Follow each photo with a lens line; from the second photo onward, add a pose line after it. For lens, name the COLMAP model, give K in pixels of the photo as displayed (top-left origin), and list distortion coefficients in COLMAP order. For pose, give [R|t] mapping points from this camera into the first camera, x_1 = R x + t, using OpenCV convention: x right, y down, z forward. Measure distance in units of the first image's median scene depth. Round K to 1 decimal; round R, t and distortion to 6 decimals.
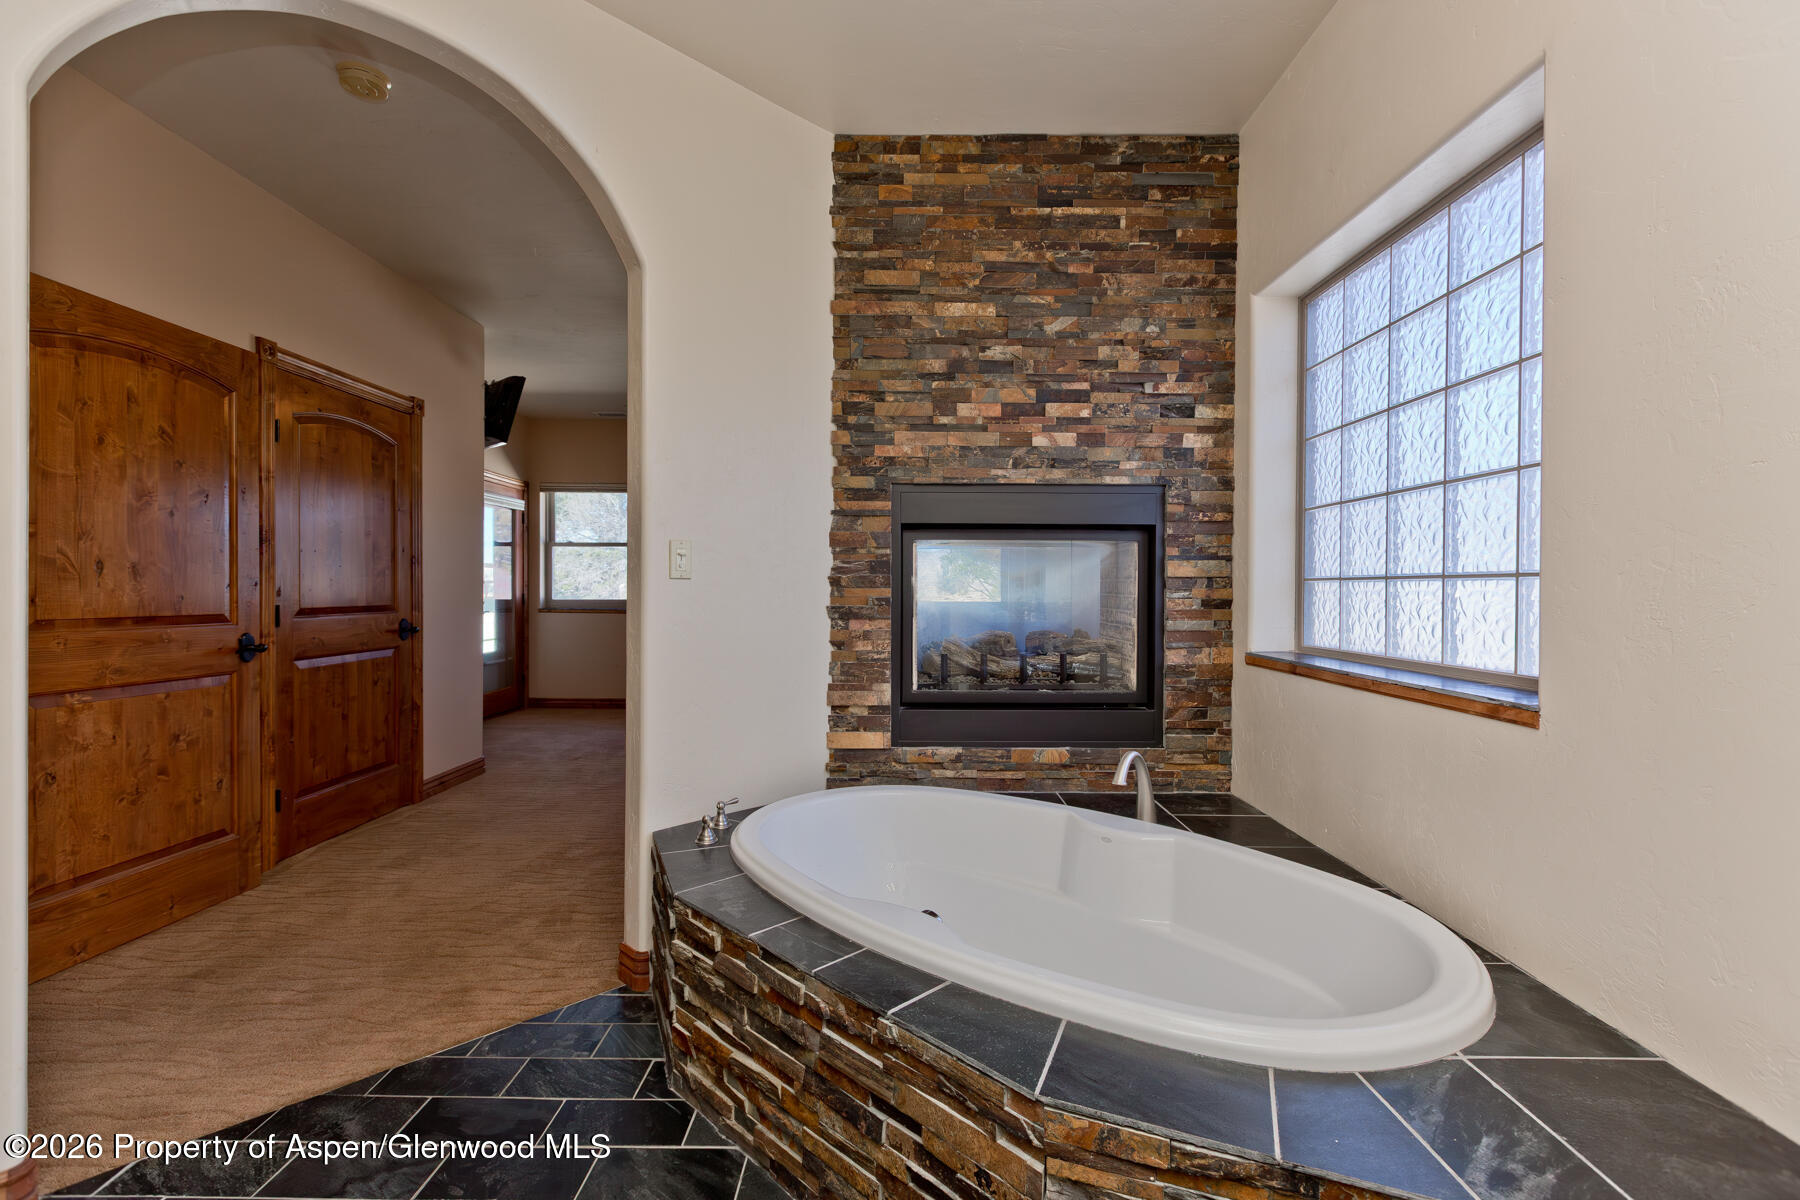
lens RADIAL K [[809.6, 0, 899.6], [0, 809.6, 596.4], [0, 0, 1]] dist [-0.002422, 0.000389]
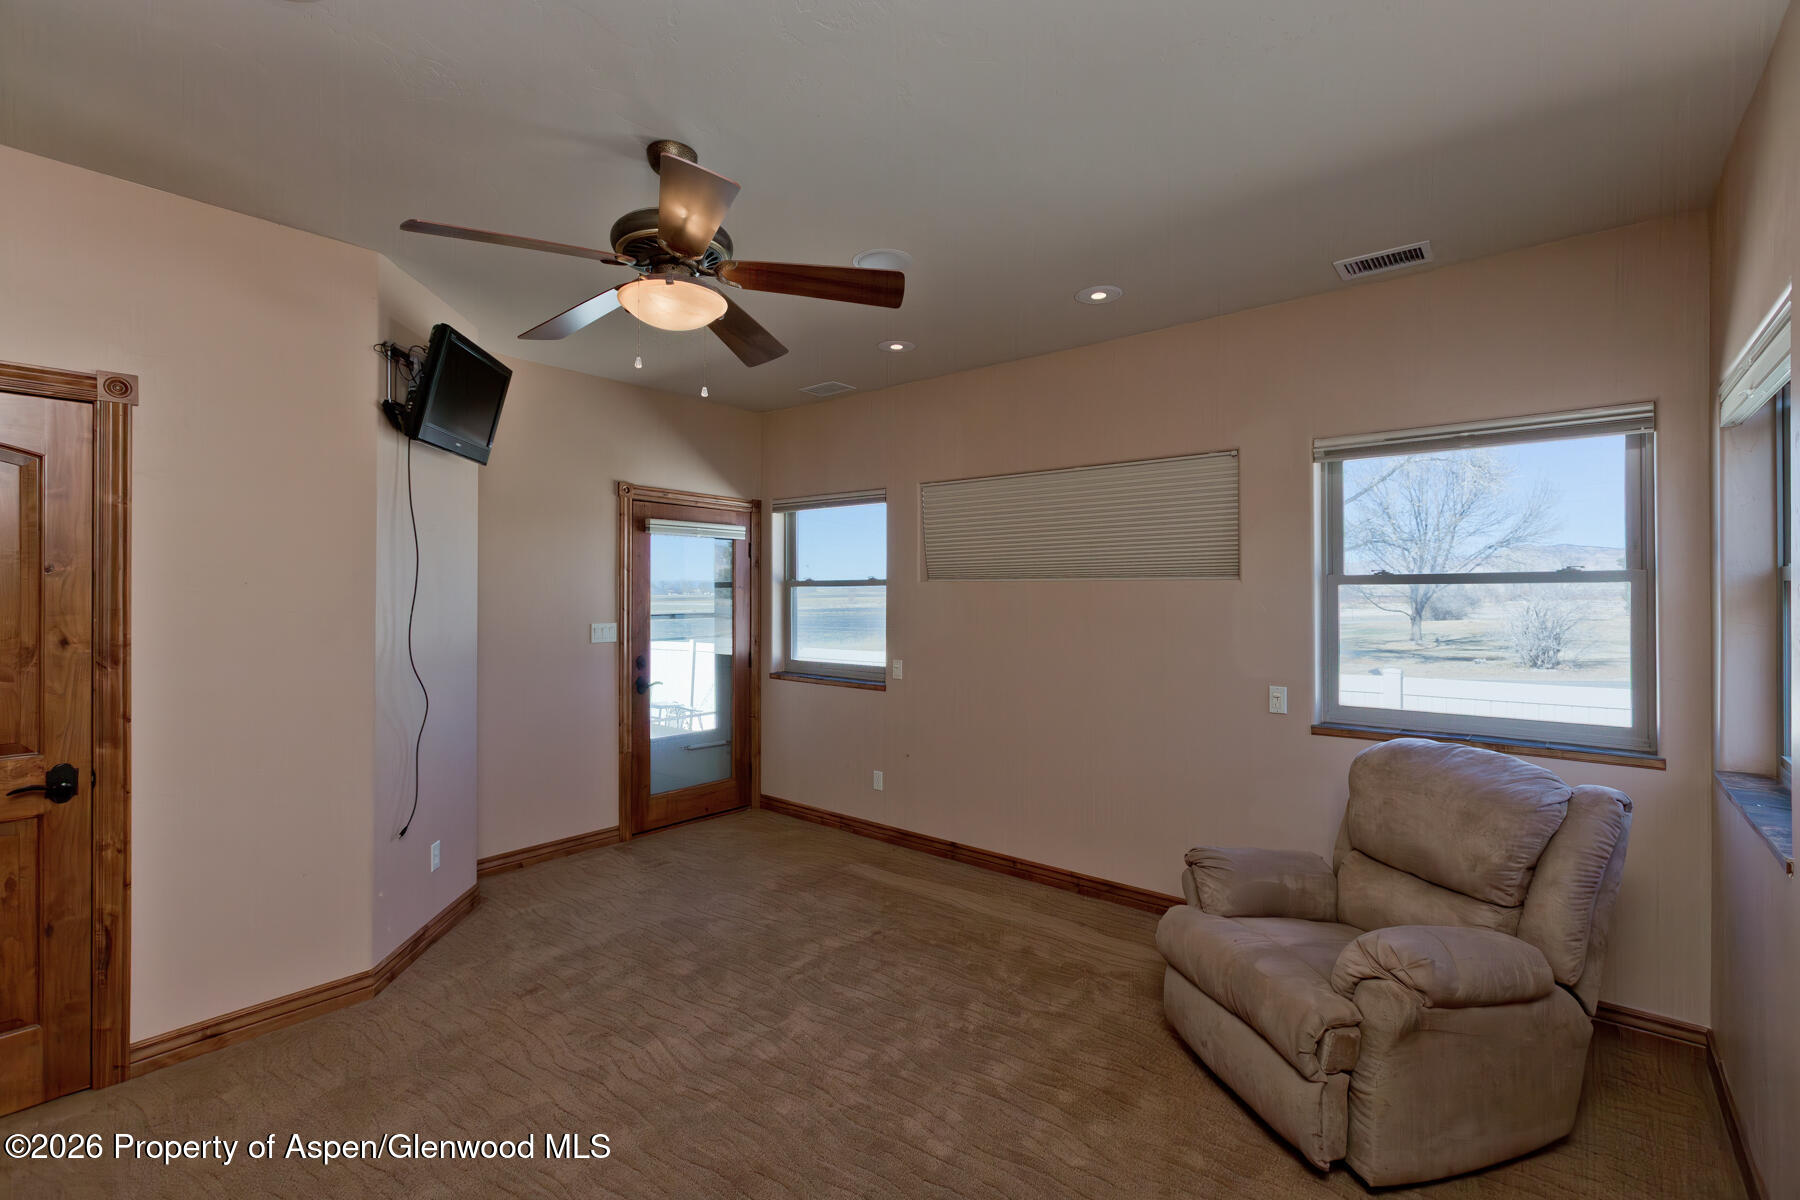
lens RADIAL K [[809.6, 0, 894.3], [0, 809.6, 596.8], [0, 0, 1]] dist [-0.002422, 0.000389]
pose [[0.760968, 0.003196, -0.648781, 0.107428], [-0.009124, 0.999942, -0.005775, -0.050757], [0.648725, 0.010314, 0.760953, 0.522928]]
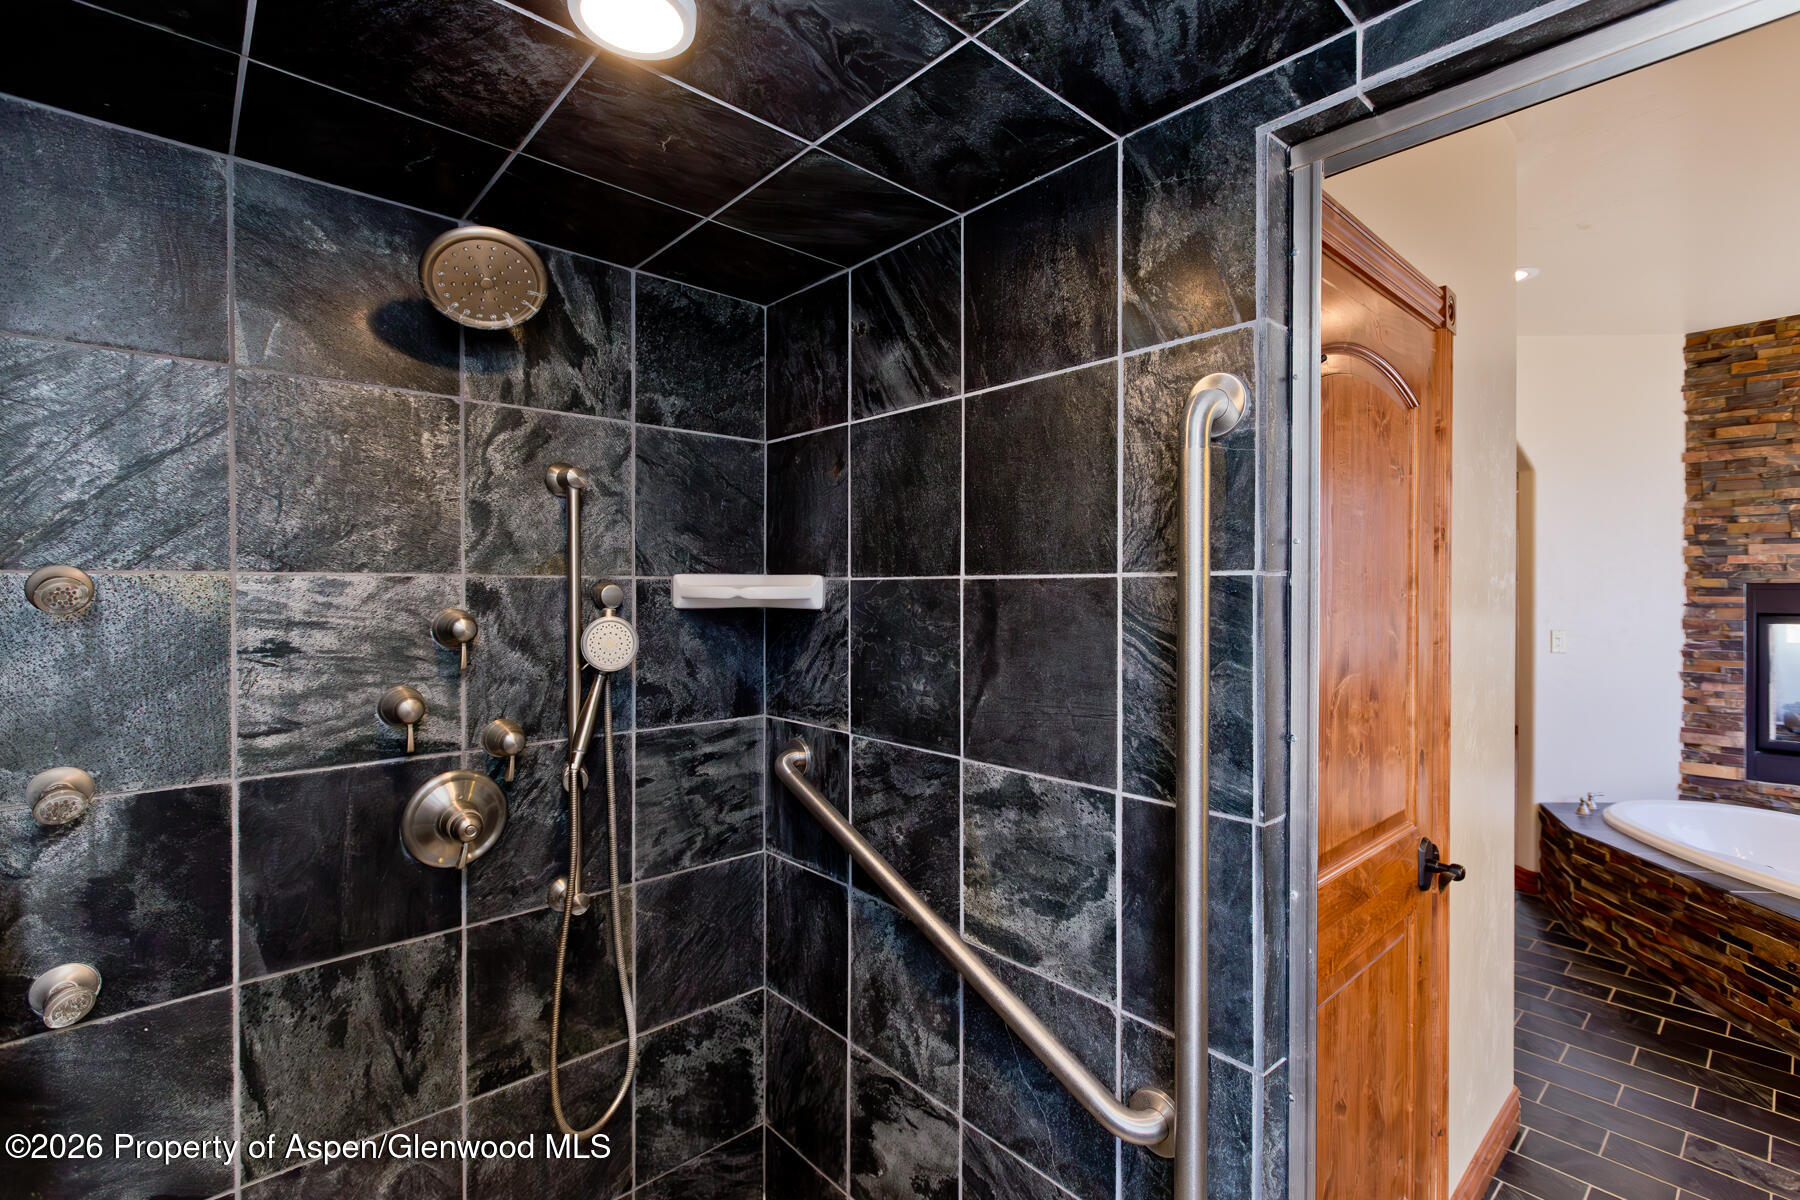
lens RADIAL K [[809.6, 0, 903.7], [0, 809.6, 593.3], [0, 0, 1]] dist [-0.002422, 0.000389]
pose [[0.669184, -0.002432, -0.743093, 0.051530], [-0.004291, 0.999965, -0.007136, -0.107646], [0.743085, 0.007964, 0.669150, -0.936531]]
